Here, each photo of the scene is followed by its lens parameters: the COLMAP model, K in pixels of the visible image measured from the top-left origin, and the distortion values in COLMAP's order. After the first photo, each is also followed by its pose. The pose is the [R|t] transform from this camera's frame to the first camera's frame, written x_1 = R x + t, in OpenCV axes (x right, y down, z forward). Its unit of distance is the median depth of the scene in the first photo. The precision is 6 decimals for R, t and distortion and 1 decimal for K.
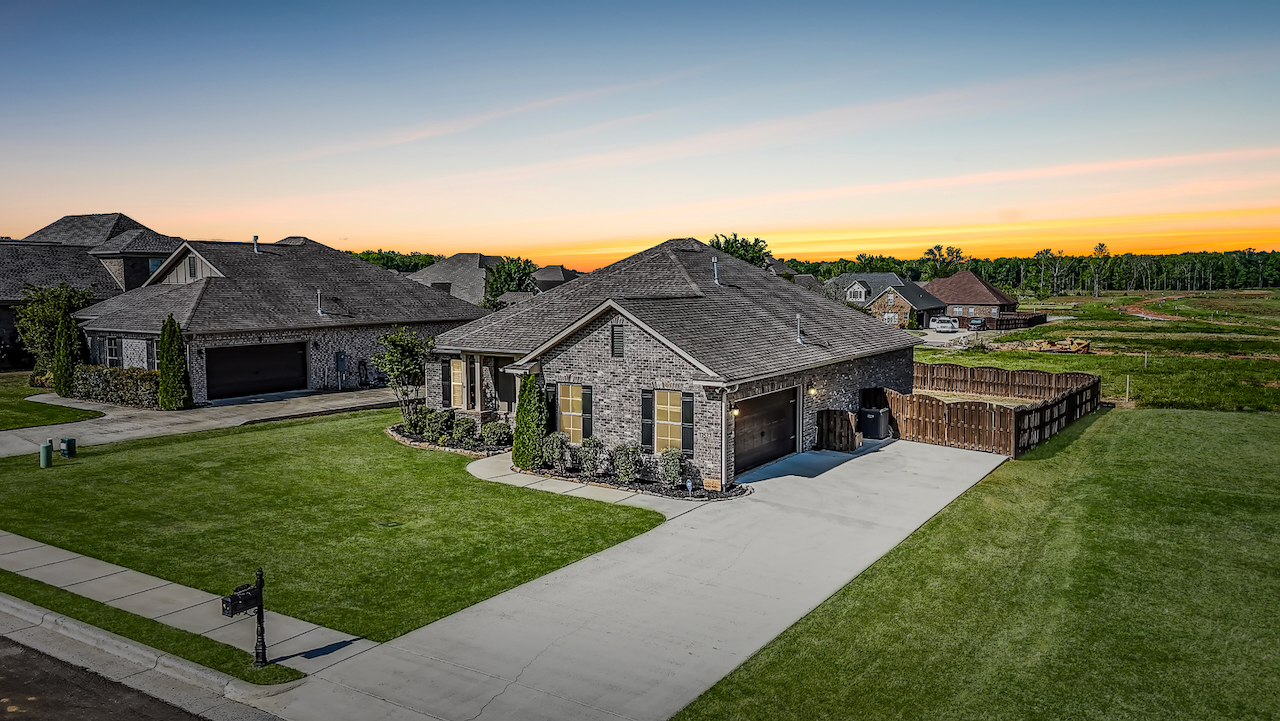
lens RADIAL K [[943.9, 0, 647.6], [0, 943.9, 358.0], [0, 0, 1]] dist [0.036567, -0.023839]
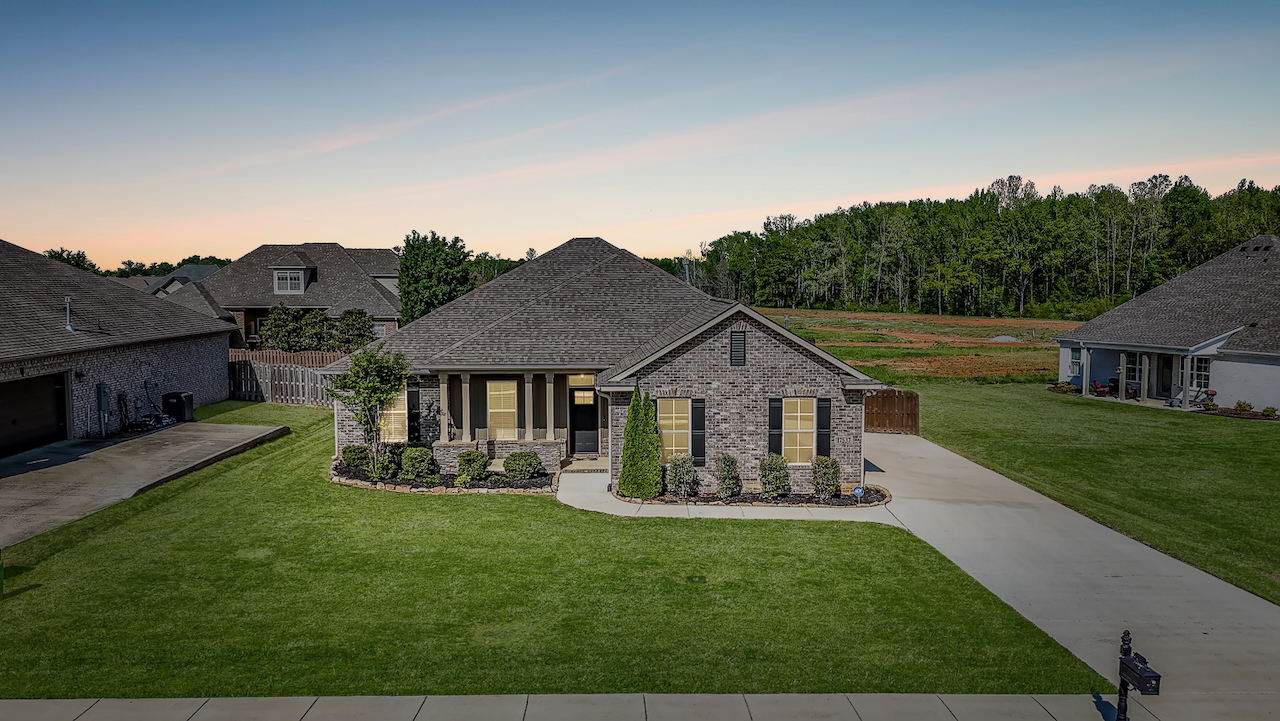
lens RADIAL K [[943.9, 0, 645.5], [0, 943.9, 361.3], [0, 0, 1]] dist [0.036567, -0.023839]
pose [[0.839509, -0.050987, 0.540949, -0.607050], [0.048982, 0.998635, 0.018111, -0.026530], [-0.541134, 0.011292, 0.840860, 0.263596]]
